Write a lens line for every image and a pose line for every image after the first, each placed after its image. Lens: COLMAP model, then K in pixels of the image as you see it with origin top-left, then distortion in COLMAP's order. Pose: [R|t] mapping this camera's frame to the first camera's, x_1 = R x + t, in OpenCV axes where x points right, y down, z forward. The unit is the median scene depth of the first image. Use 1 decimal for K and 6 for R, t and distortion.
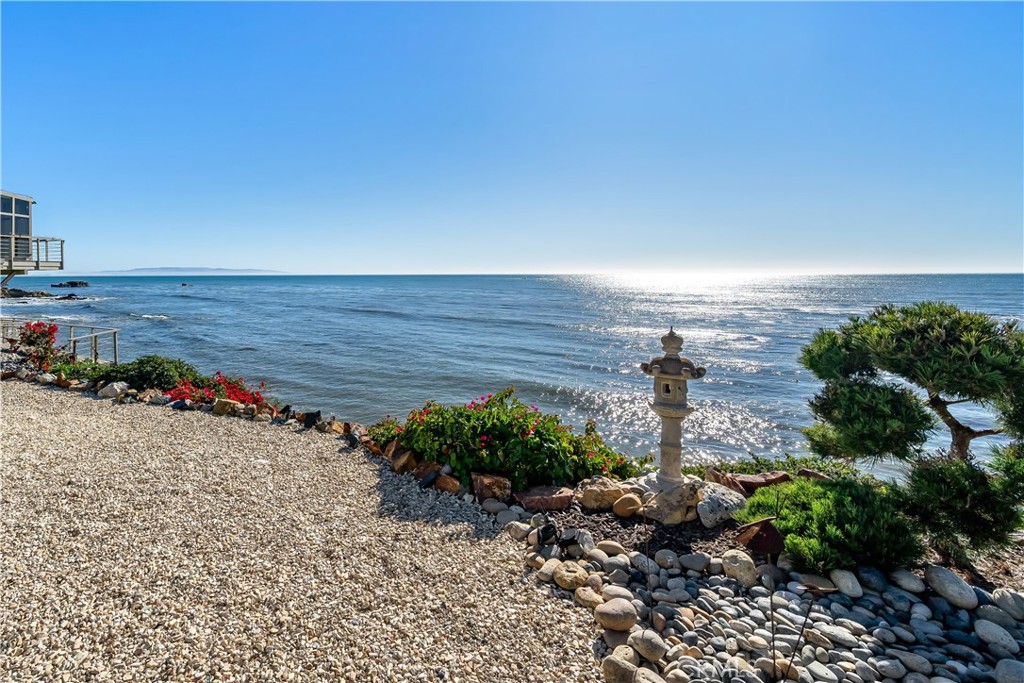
lens RADIAL K [[383.4, 0, 514.4], [0, 383.4, 319.2], [0, 0, 1]] dist [-0.002430, -0.000044]
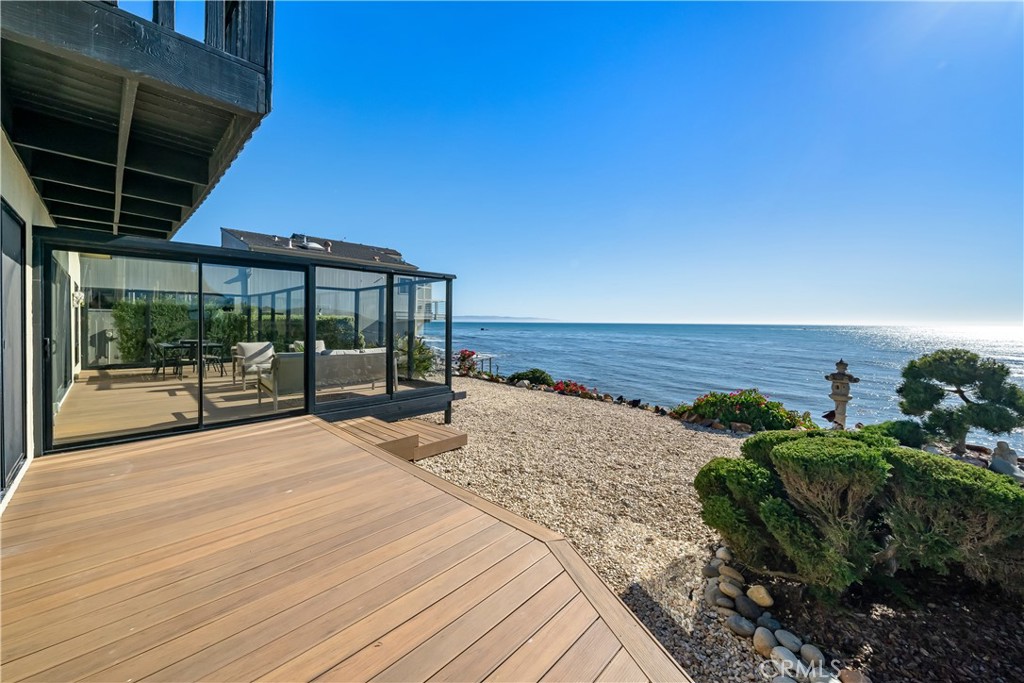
lens RADIAL K [[383.4, 0, 514.4], [0, 383.4, 319.2], [0, 0, 1]] dist [-0.002430, -0.000044]
pose [[0.807831, 0.001439, -0.589412, 0.141100], [-0.075406, 0.992032, -0.100927, 0.108452], [0.584571, 0.125978, 0.801503, -1.221882]]
